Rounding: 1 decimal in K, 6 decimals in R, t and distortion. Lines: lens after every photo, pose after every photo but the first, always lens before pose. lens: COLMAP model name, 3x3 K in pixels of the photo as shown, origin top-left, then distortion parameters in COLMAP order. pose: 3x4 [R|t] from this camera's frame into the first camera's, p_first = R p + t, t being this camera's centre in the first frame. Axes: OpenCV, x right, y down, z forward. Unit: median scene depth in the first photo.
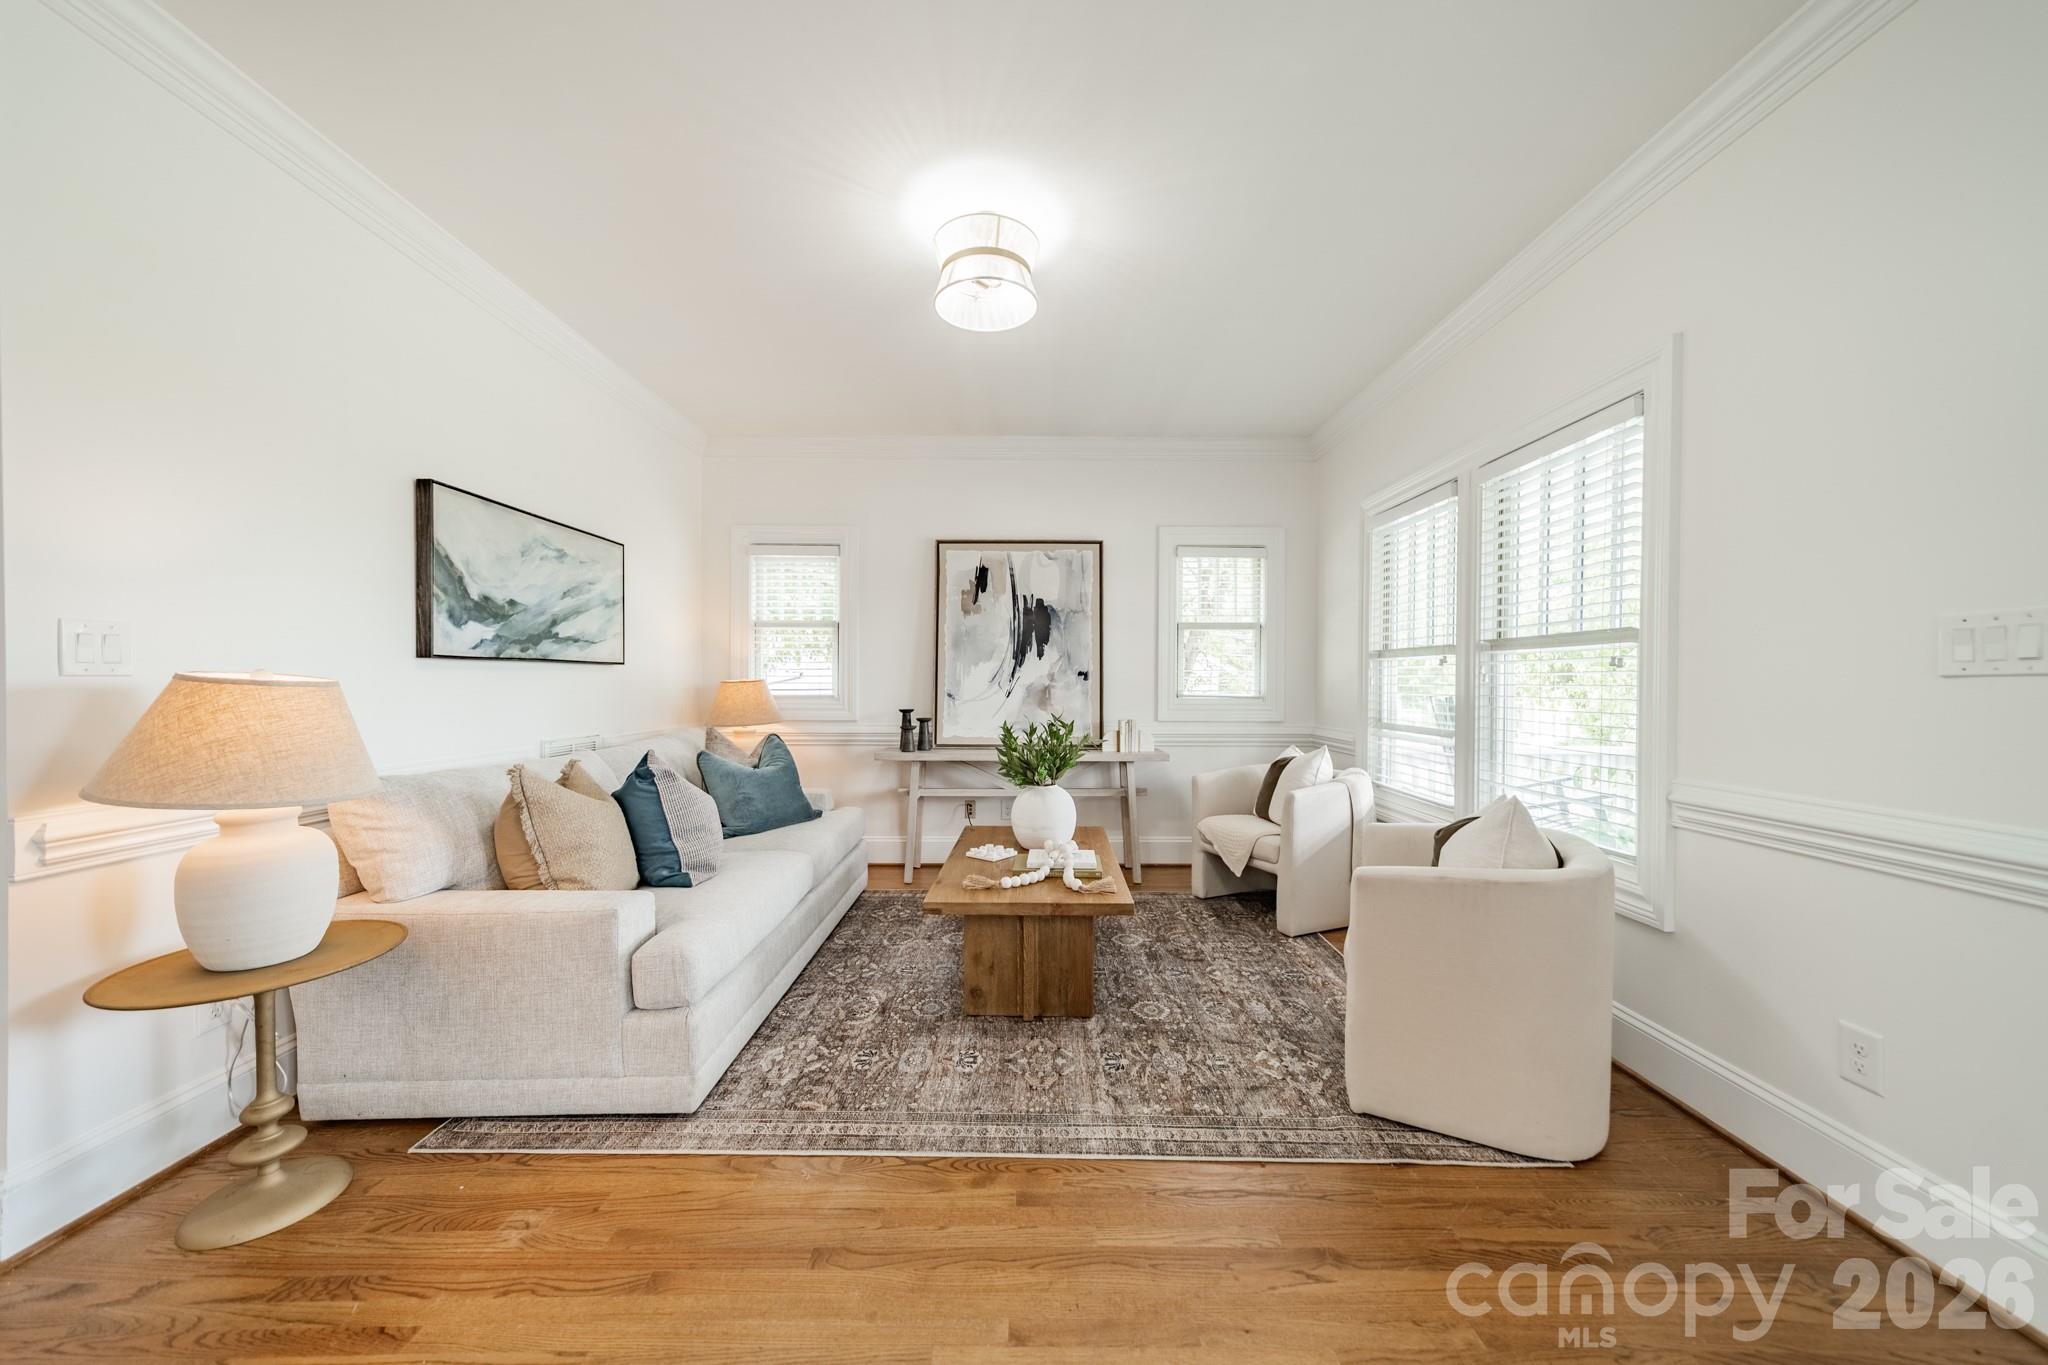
lens RADIAL K [[728.9, 0, 1029.9], [0, 728.9, 682.4], [0, 0, 1]] dist [0.007803, -0.000047]
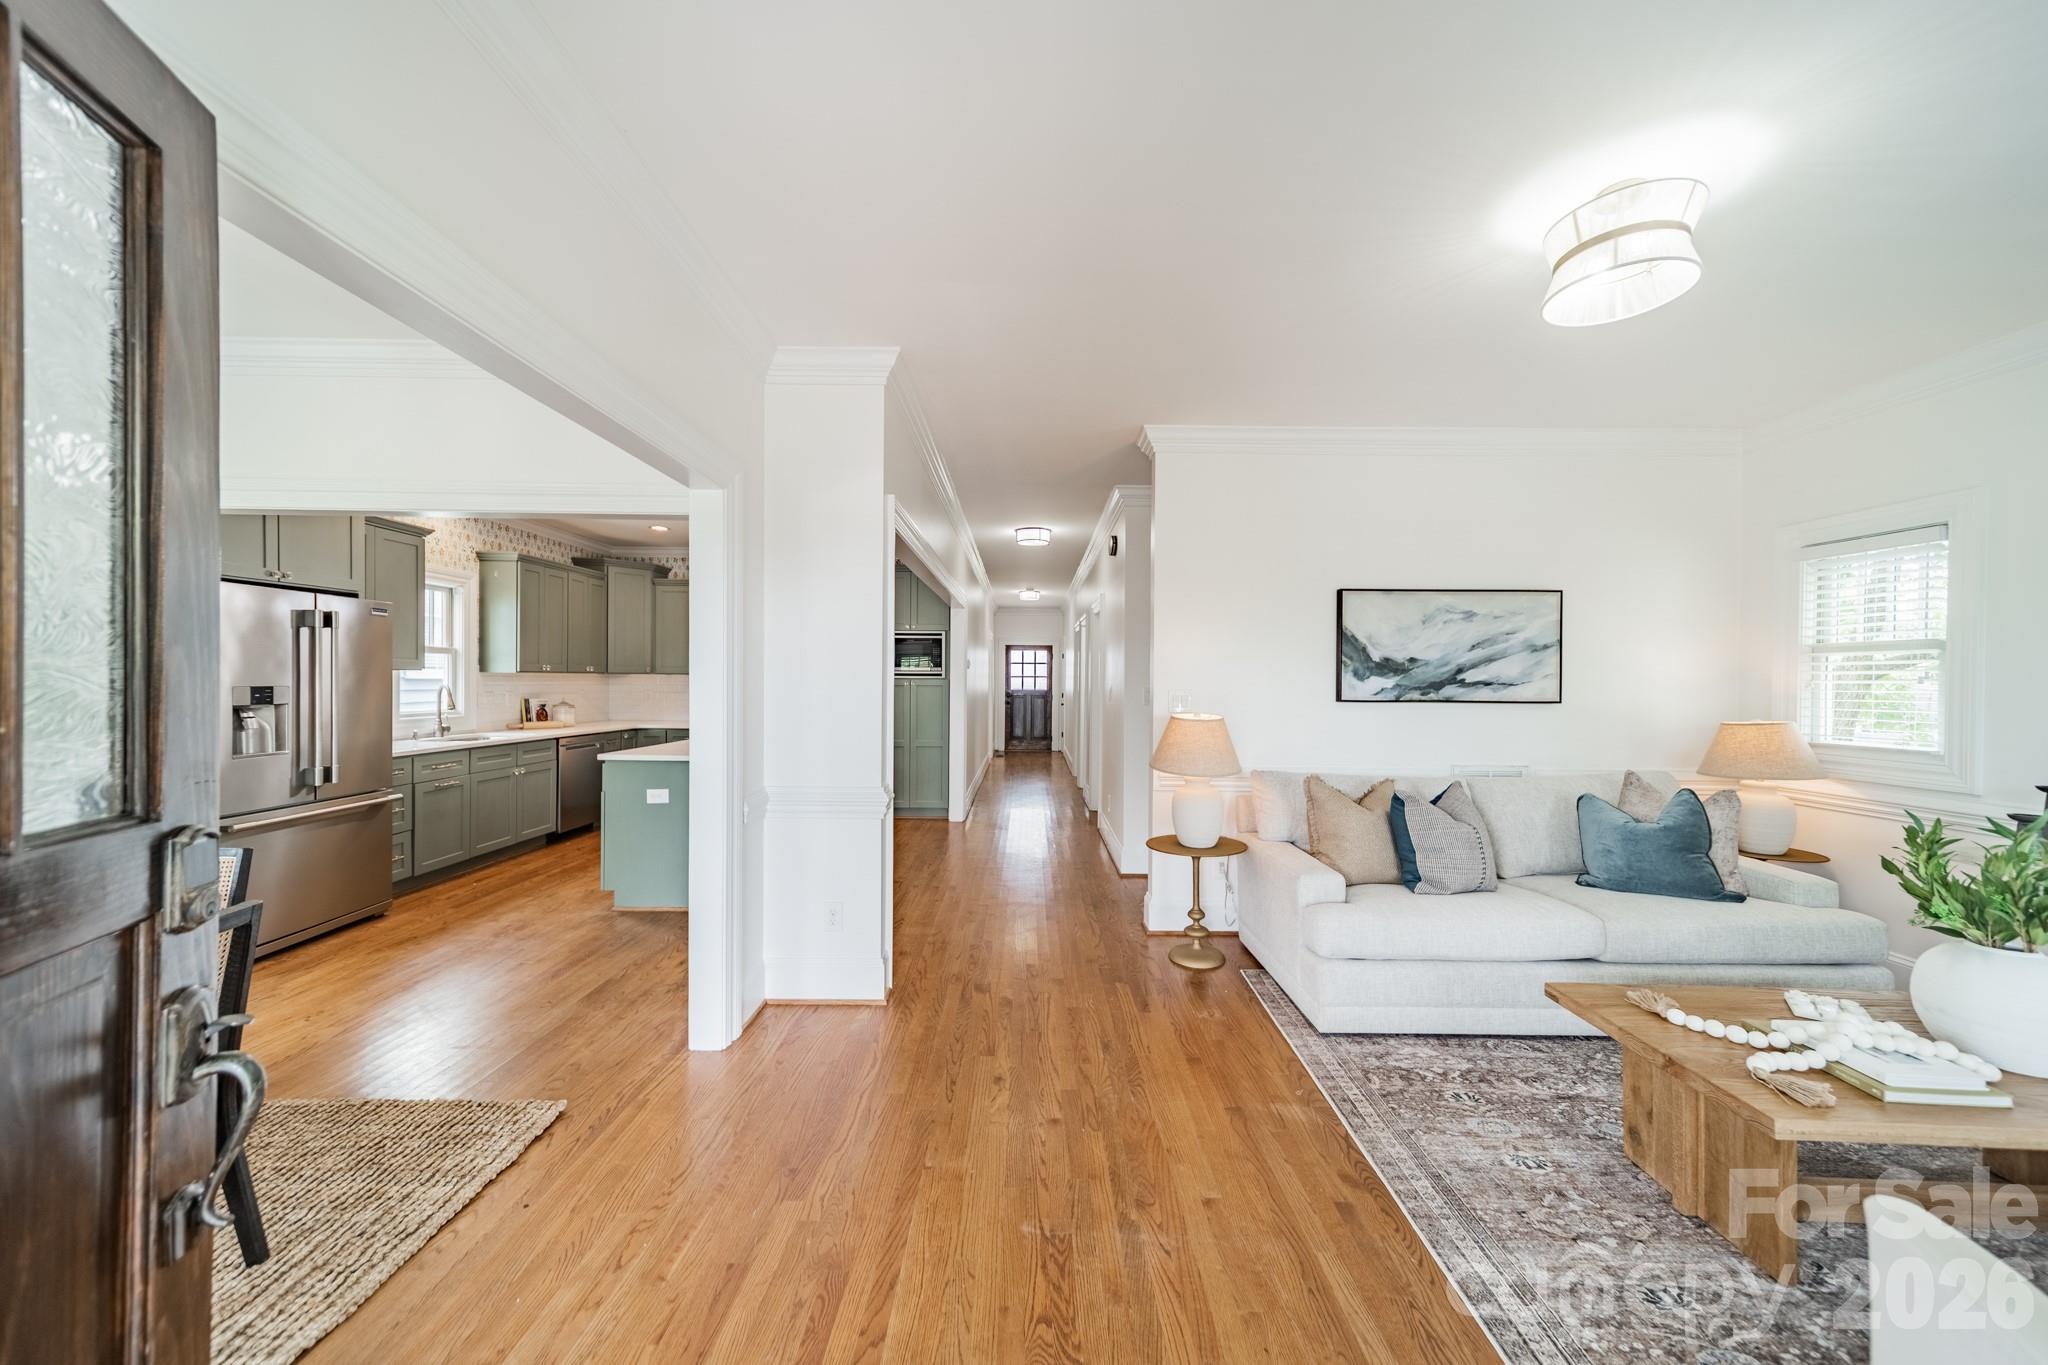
lens RADIAL K [[728.9, 0, 1029.4], [0, 728.9, 680.5], [0, 0, 1]] dist [0.007803, -0.000047]
pose [[-0.003489, -0.005152, -0.999981, 0.694174], [-0.009752, 0.999939, -0.005118, -0.060198], [0.999946, 0.009734, -0.003539, 0.311700]]
